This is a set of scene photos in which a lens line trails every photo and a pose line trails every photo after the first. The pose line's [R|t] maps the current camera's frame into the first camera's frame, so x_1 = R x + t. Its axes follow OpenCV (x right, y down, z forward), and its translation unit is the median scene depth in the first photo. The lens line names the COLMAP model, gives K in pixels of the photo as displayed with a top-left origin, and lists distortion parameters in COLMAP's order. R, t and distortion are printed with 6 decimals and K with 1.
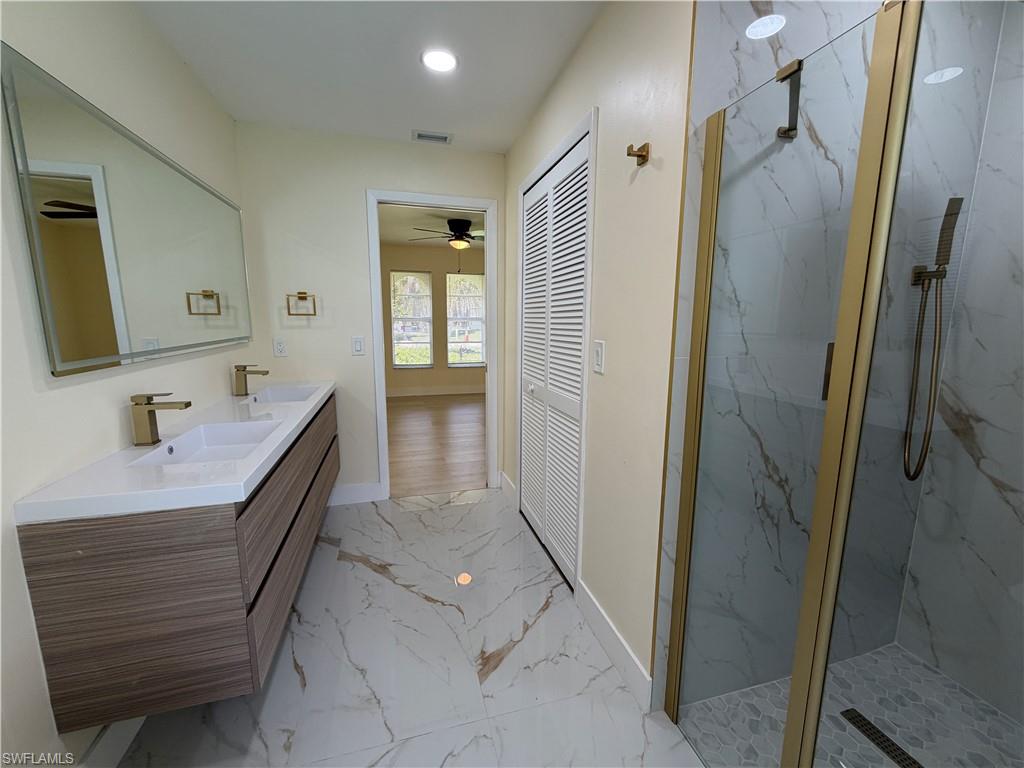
lens RADIAL K [[413.4, 0, 512.3], [0, 413.4, 385.7], [0, 0, 1]] dist [0.001125, -0.000067]
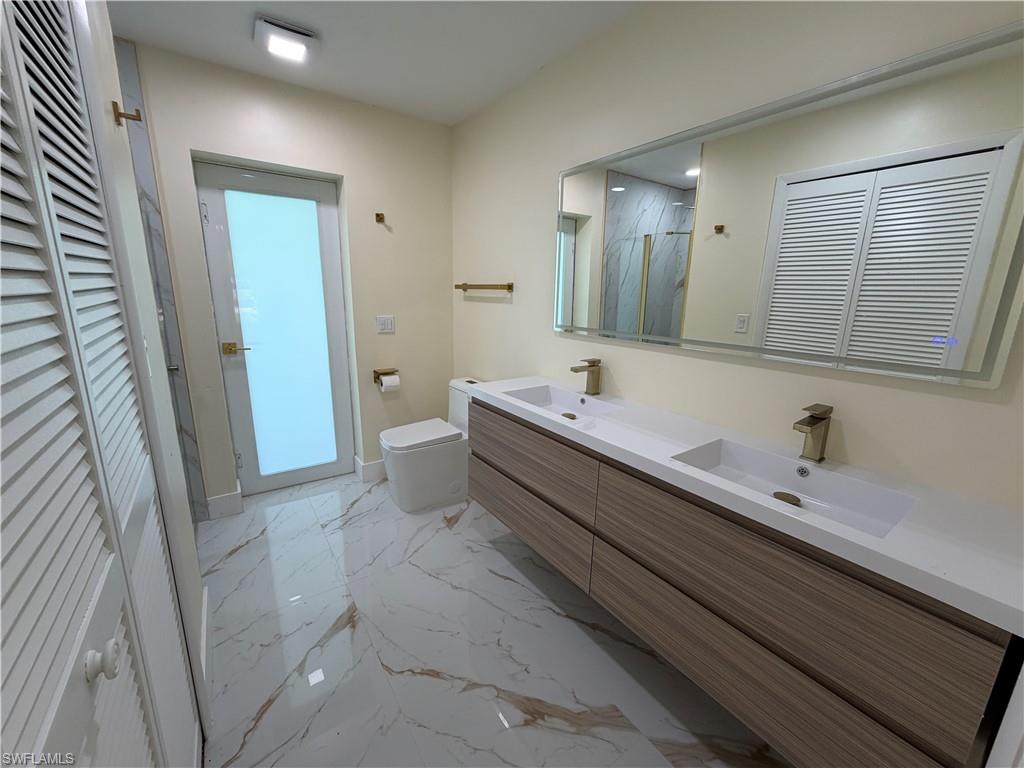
lens RADIAL K [[413.4, 0, 511.3], [0, 413.4, 383.0], [0, 0, 1]] dist [0.001125, -0.000067]
pose [[-0.945801, 0.052182, -0.320526, -0.139596], [-0.070668, 0.930281, 0.359976, -0.311438], [0.316964, 0.363117, -0.876173, 1.751923]]
